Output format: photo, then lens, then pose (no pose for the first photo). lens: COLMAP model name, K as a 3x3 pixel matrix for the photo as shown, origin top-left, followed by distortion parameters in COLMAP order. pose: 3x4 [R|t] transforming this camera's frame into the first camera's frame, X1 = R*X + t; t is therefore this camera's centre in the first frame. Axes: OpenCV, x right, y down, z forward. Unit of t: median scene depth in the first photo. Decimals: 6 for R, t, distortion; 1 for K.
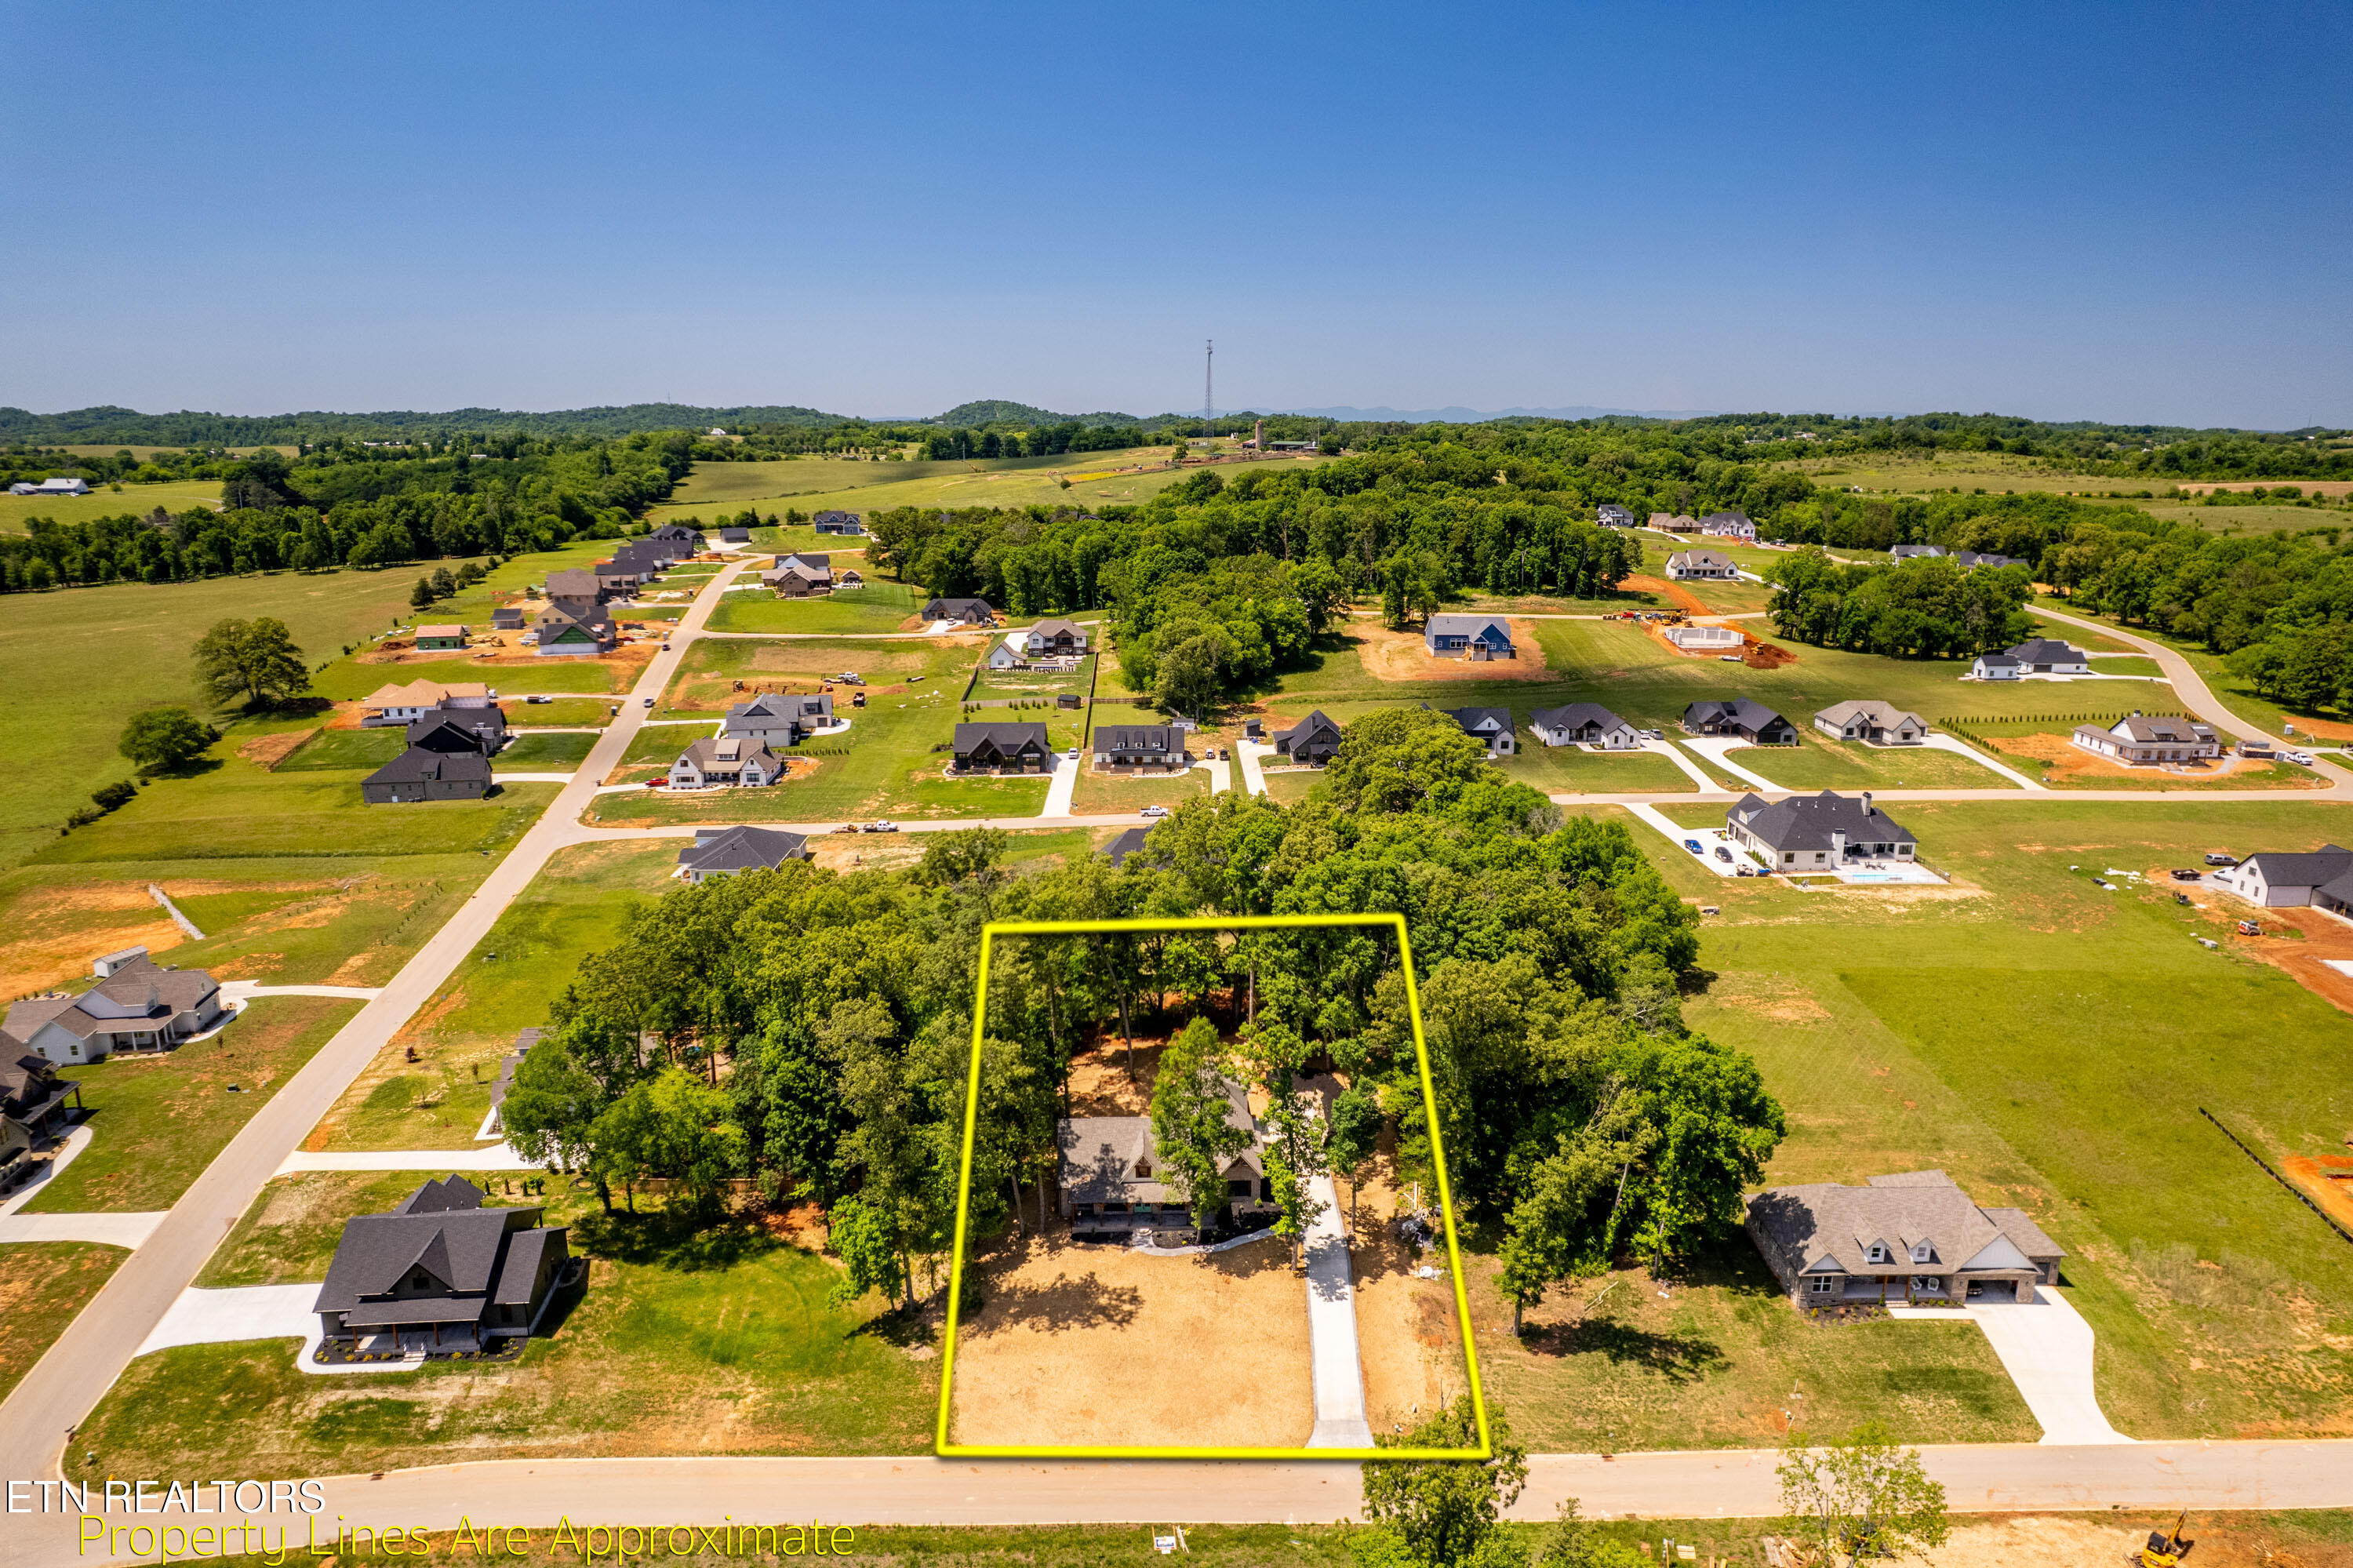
lens RADIAL K [[1505.3, 0, 1176.5], [0, 1505.3, 784.0], [0, 0, 1]] dist [-0.081041, 0.073974]
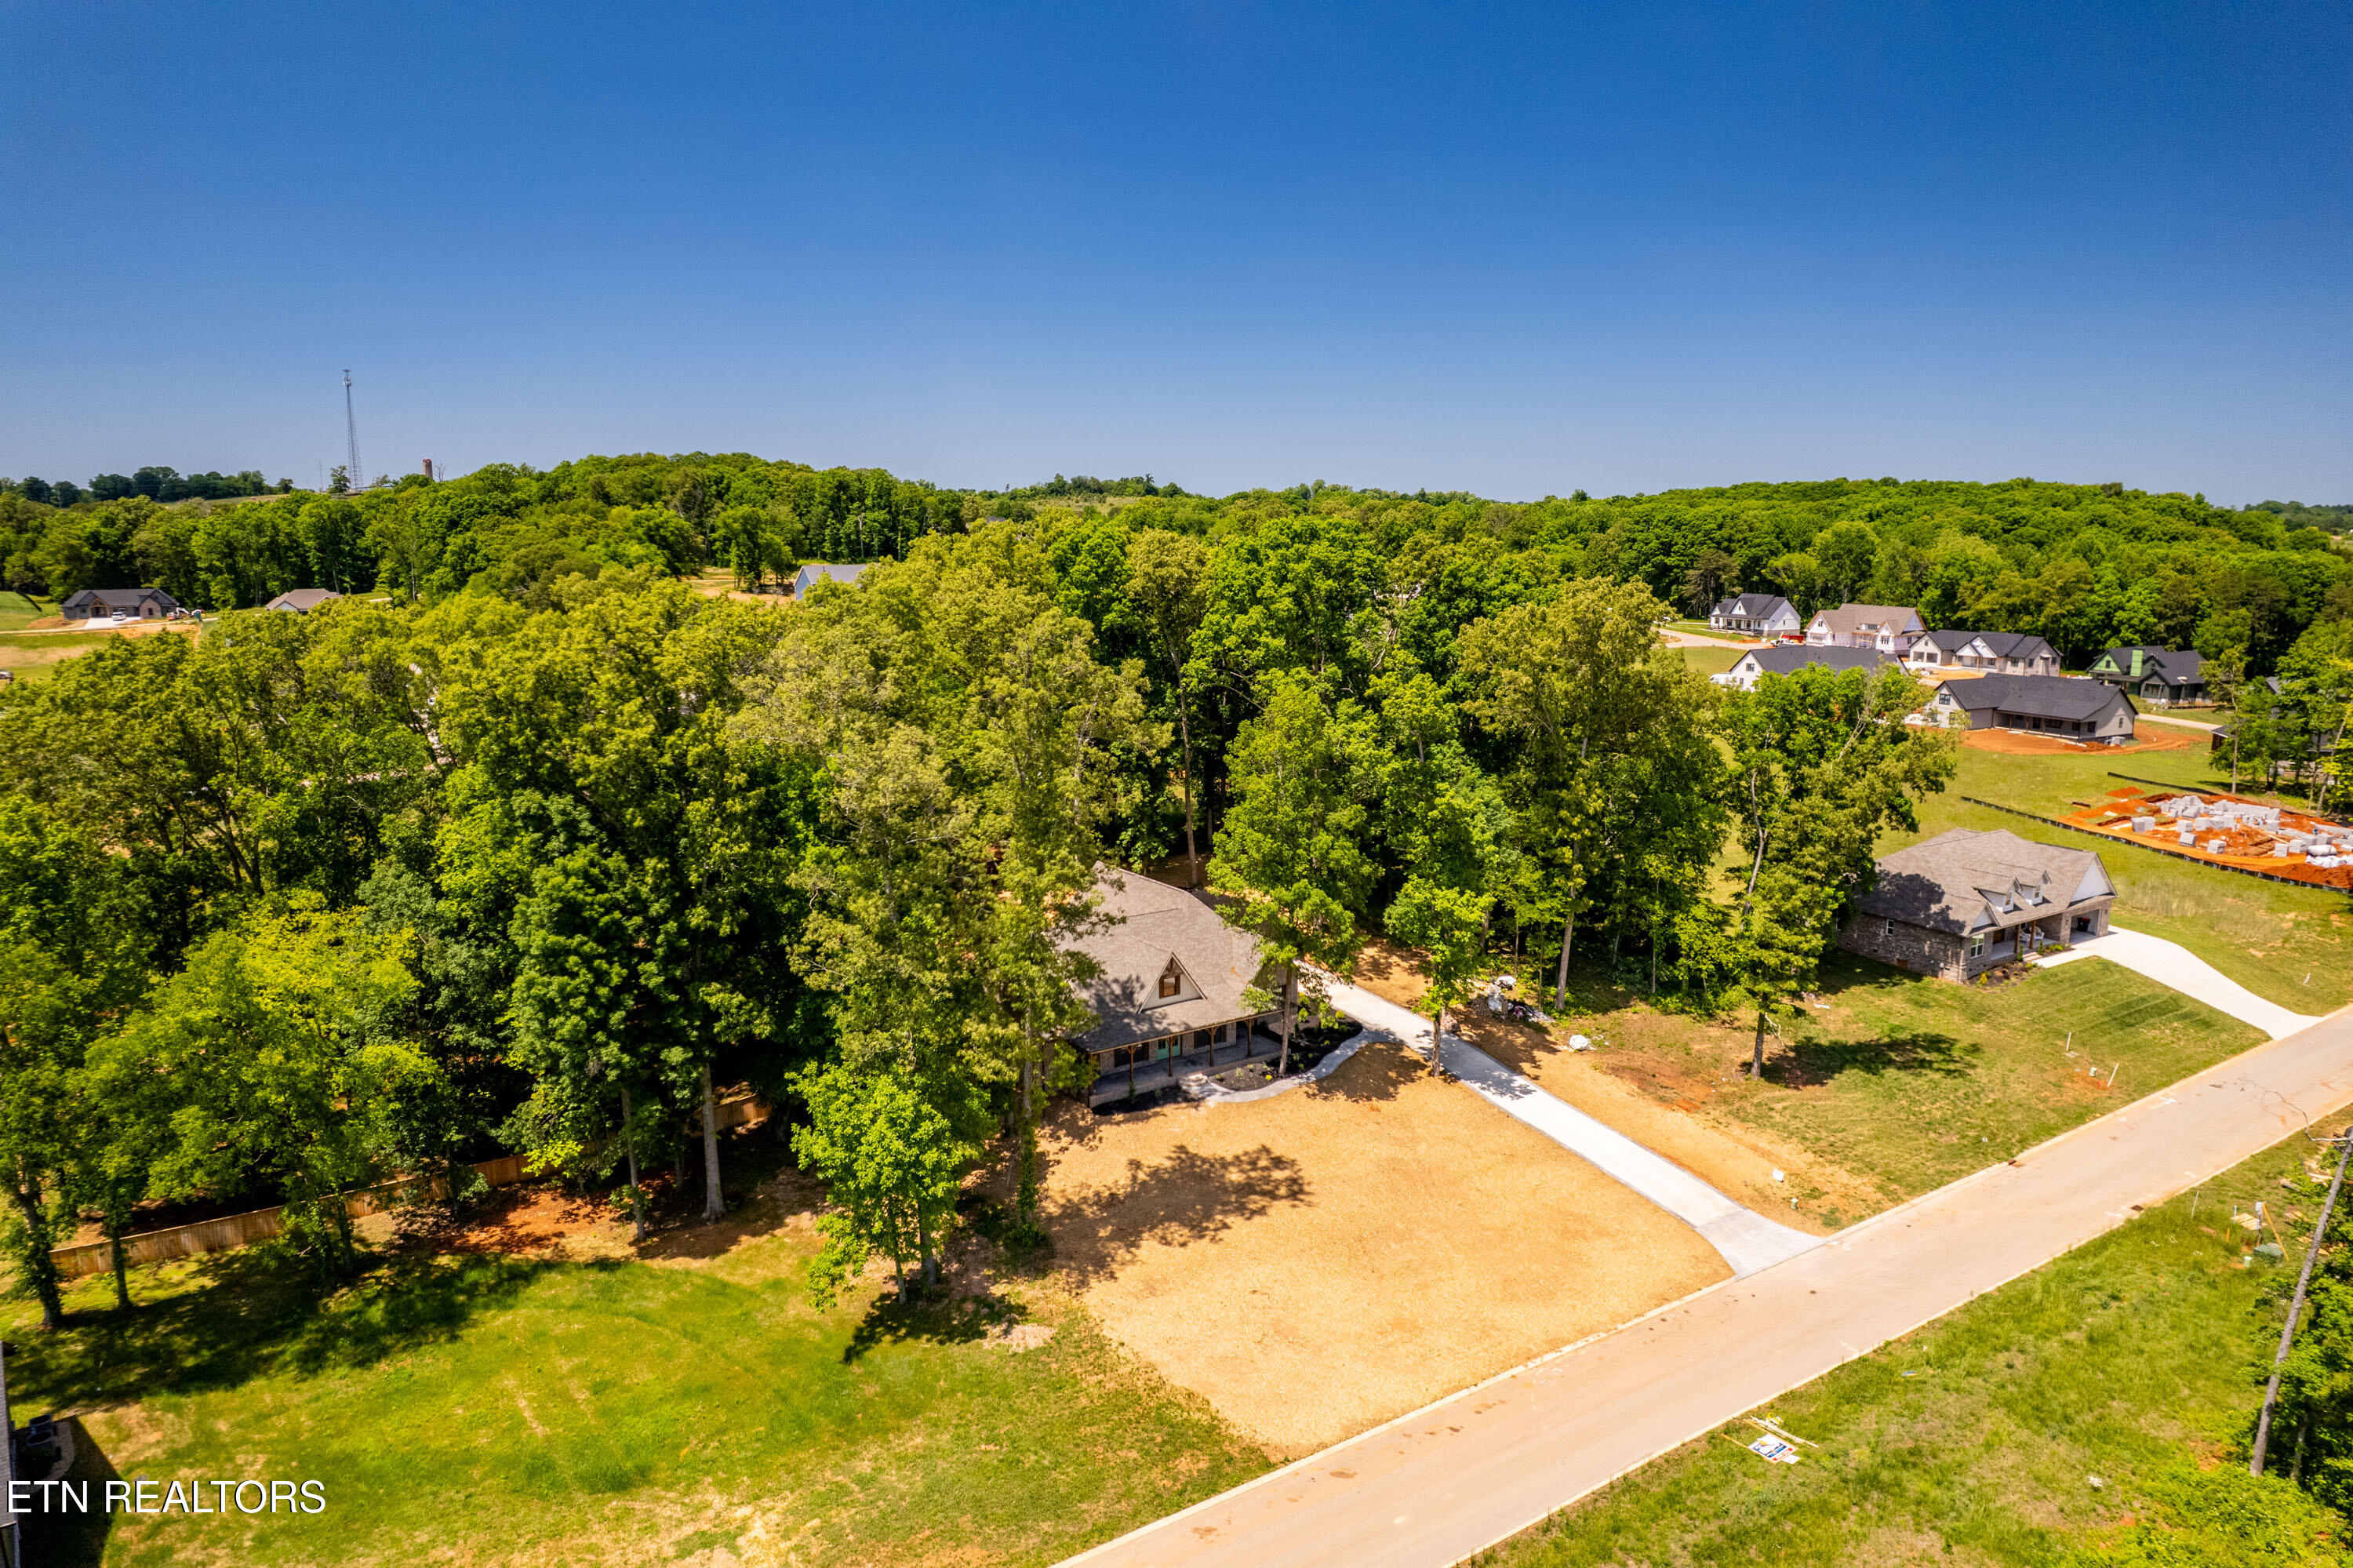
lens RADIAL K [[1505.3, 0, 1176.5], [0, 1505.3, 784.0], [0, 0, 1]] dist [-0.081041, 0.073974]
pose [[0.845952, -0.093808, 0.524943, -0.337353], [0.128440, 0.991268, -0.029842, 0.200046], [-0.517559, 0.092668, 0.850614, 0.482702]]
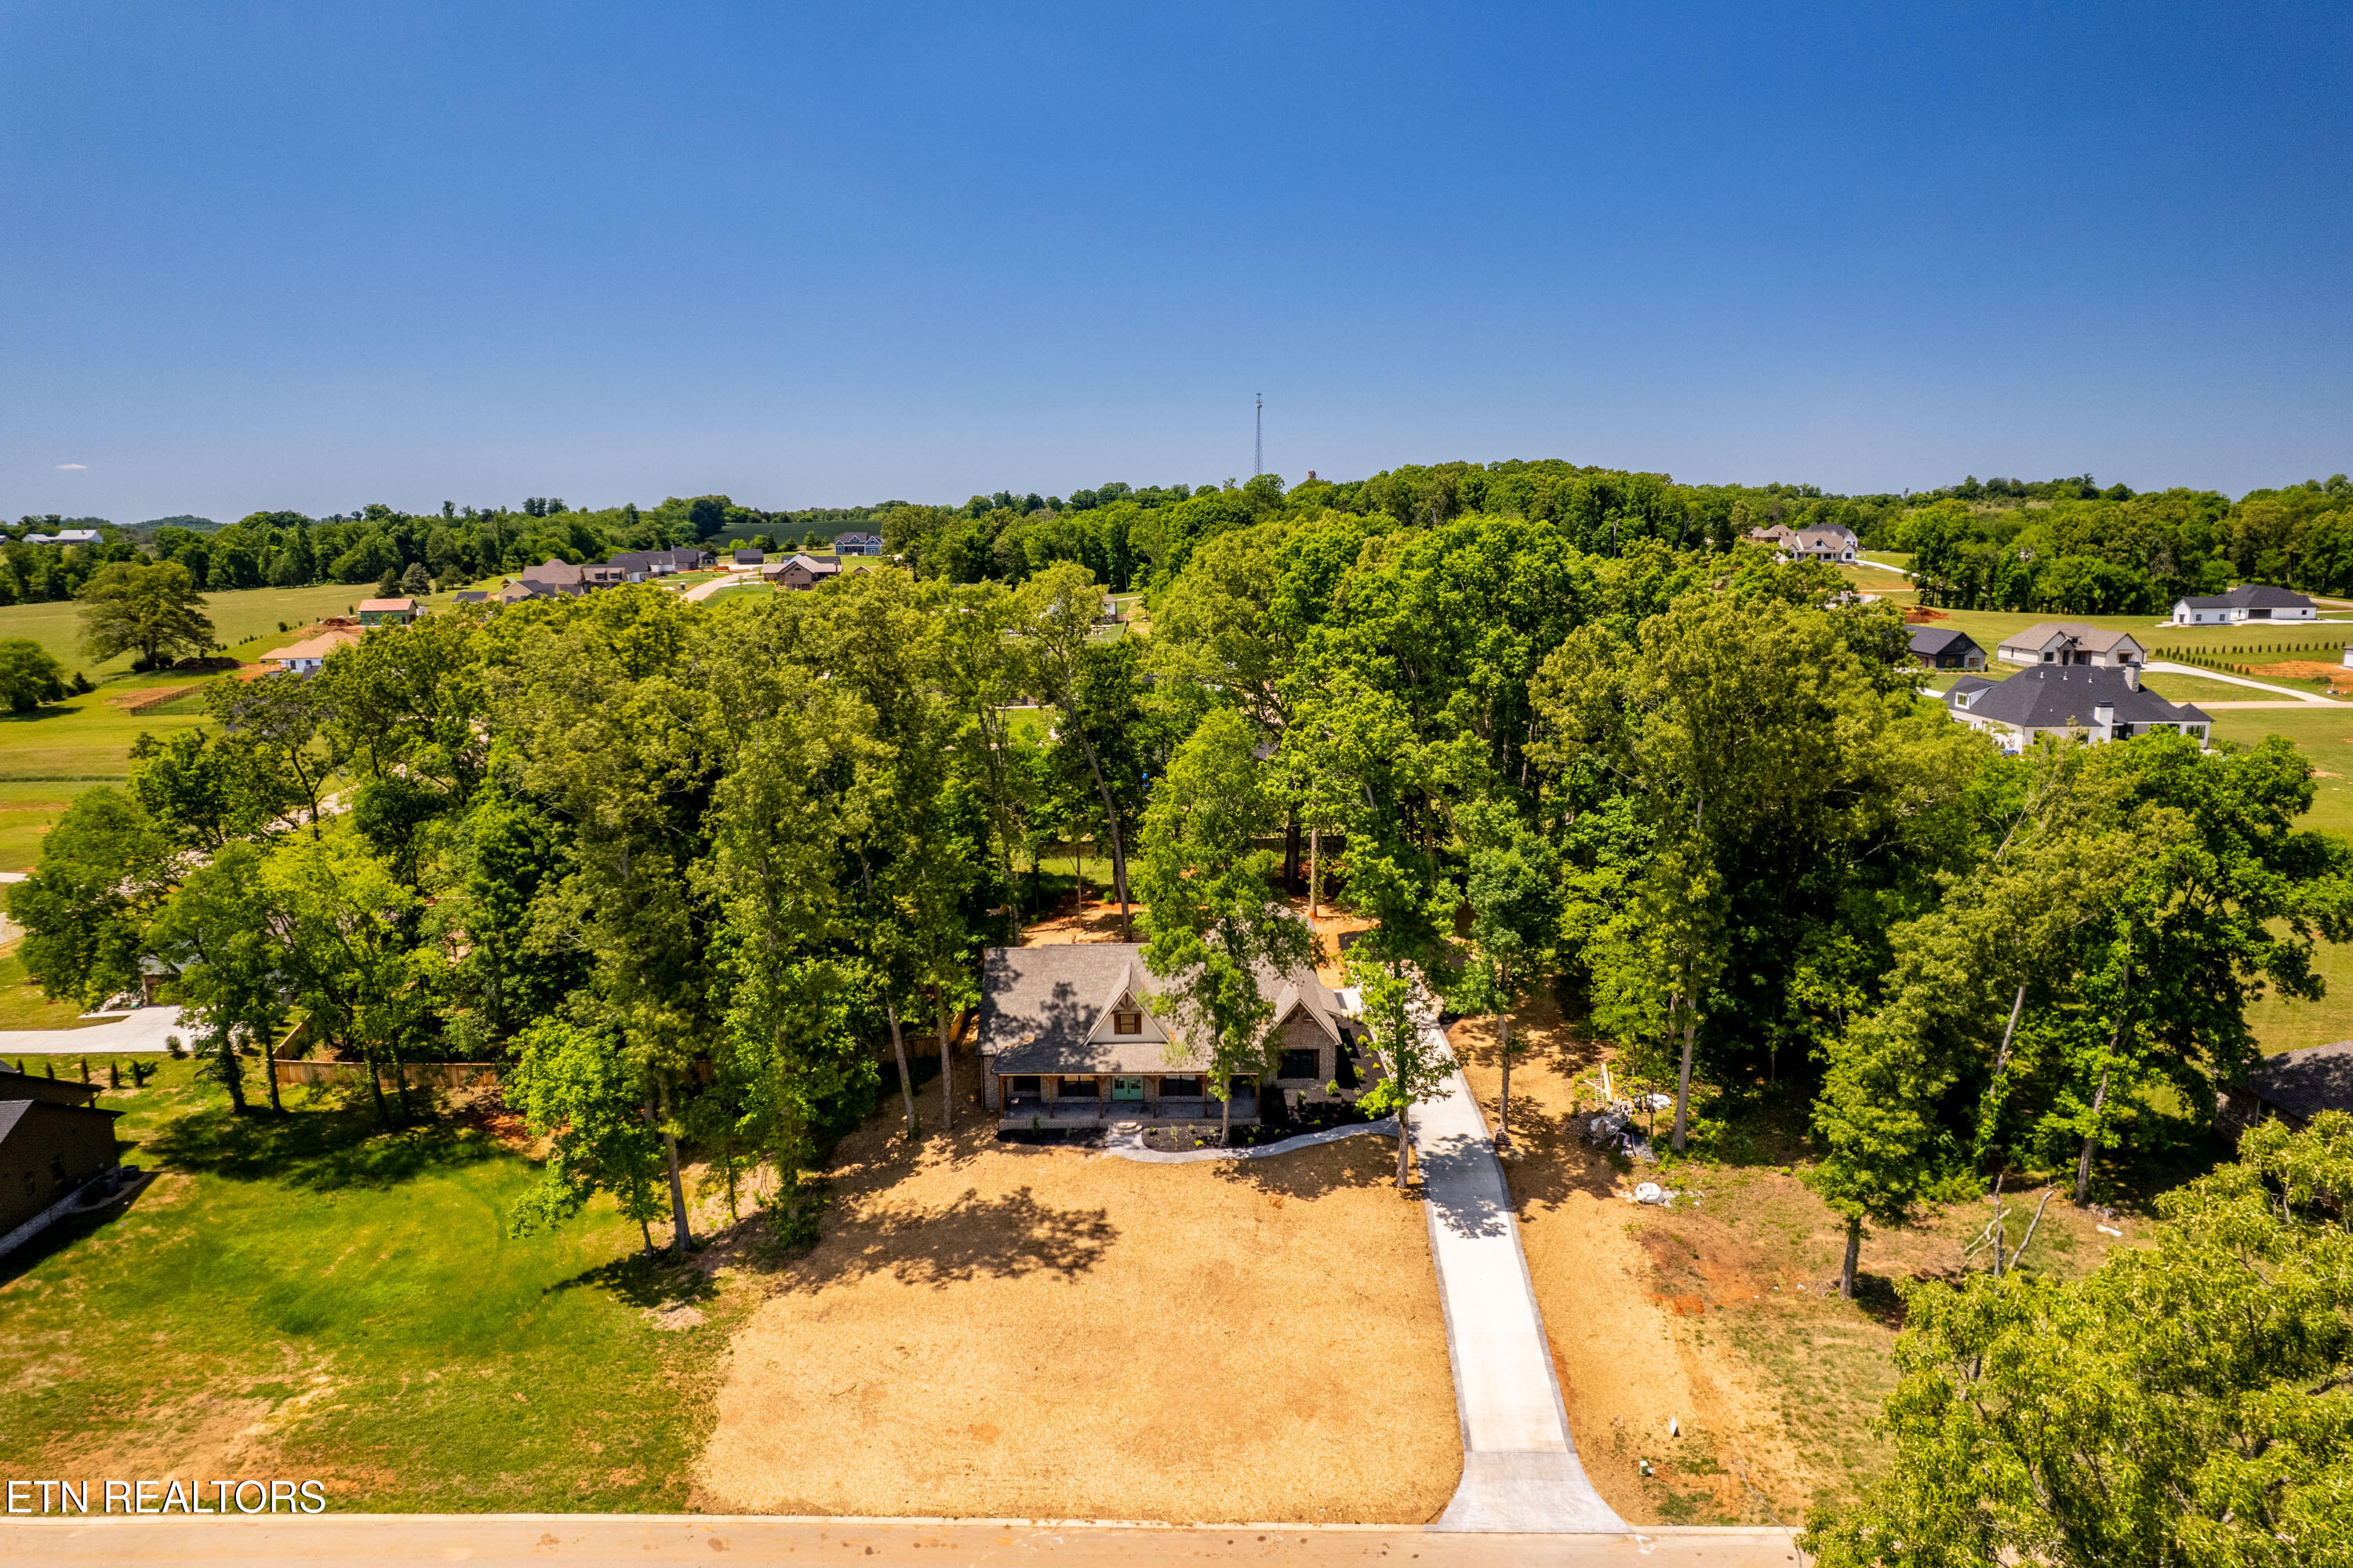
lens RADIAL K [[1509.3, 0, 1176.5], [0, 1509.3, 784.0], [0, 0, 1]] dist [-0.094700, 0.092928]
pose [[0.999363, -0.004454, -0.035420, 0.017162], [0.001815, 0.997243, -0.074180, 0.215185], [0.035653, 0.074069, 0.996616, 0.438105]]
